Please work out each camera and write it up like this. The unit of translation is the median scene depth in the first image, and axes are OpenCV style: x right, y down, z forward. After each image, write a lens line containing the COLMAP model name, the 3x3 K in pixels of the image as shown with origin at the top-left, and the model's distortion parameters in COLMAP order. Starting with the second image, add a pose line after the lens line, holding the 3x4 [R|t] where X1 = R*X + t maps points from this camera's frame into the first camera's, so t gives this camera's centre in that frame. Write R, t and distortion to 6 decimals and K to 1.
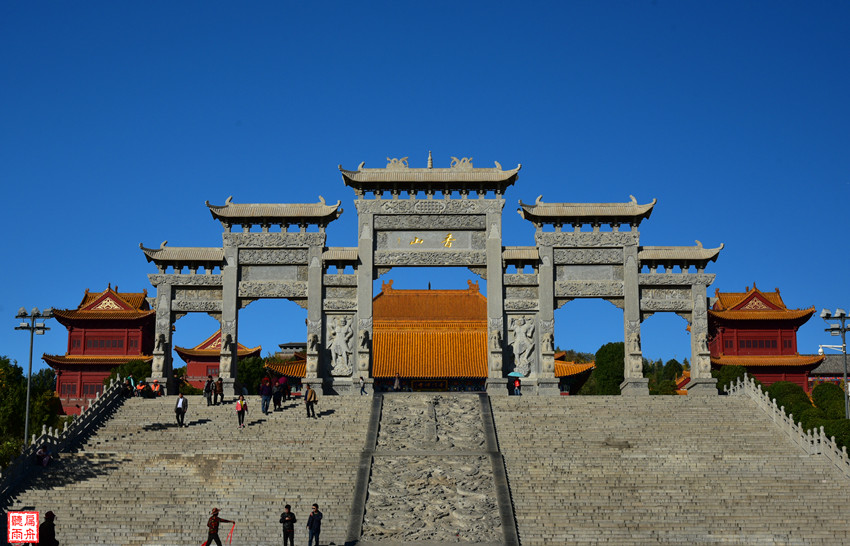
lens RADIAL K [[1301.8, 0, 425.0], [0, 1301.8, 274.0], [0, 0, 1]] dist [-0.000085, 0.000000]
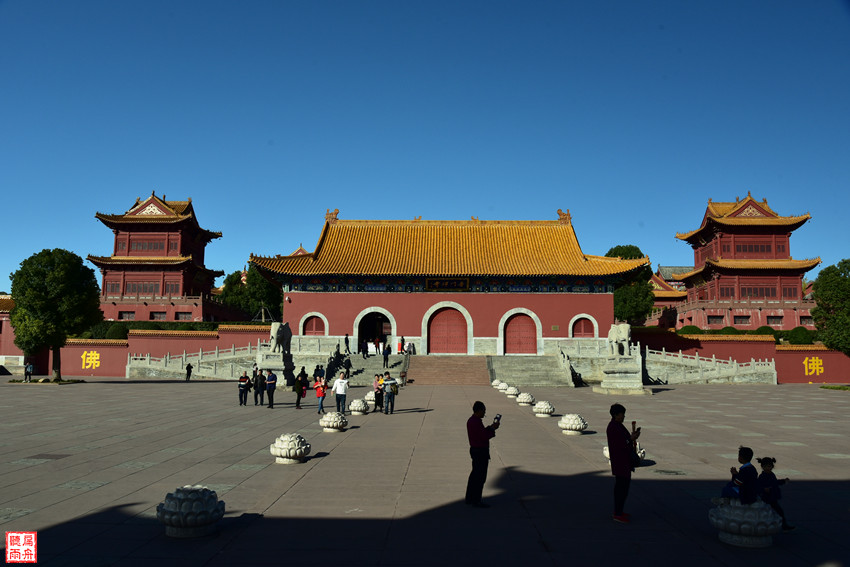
lens RADIAL K [[733.4, 0, 425.9], [0, 733.4, 283.9], [0, 0, 1]] dist [-0.001888, -0.000690]
pose [[0.999668, 0.004295, -0.025388, 0.001374], [-0.002203, 0.996641, 0.081867, 0.034243], [0.025655, -0.081784, 0.996320, 0.390339]]
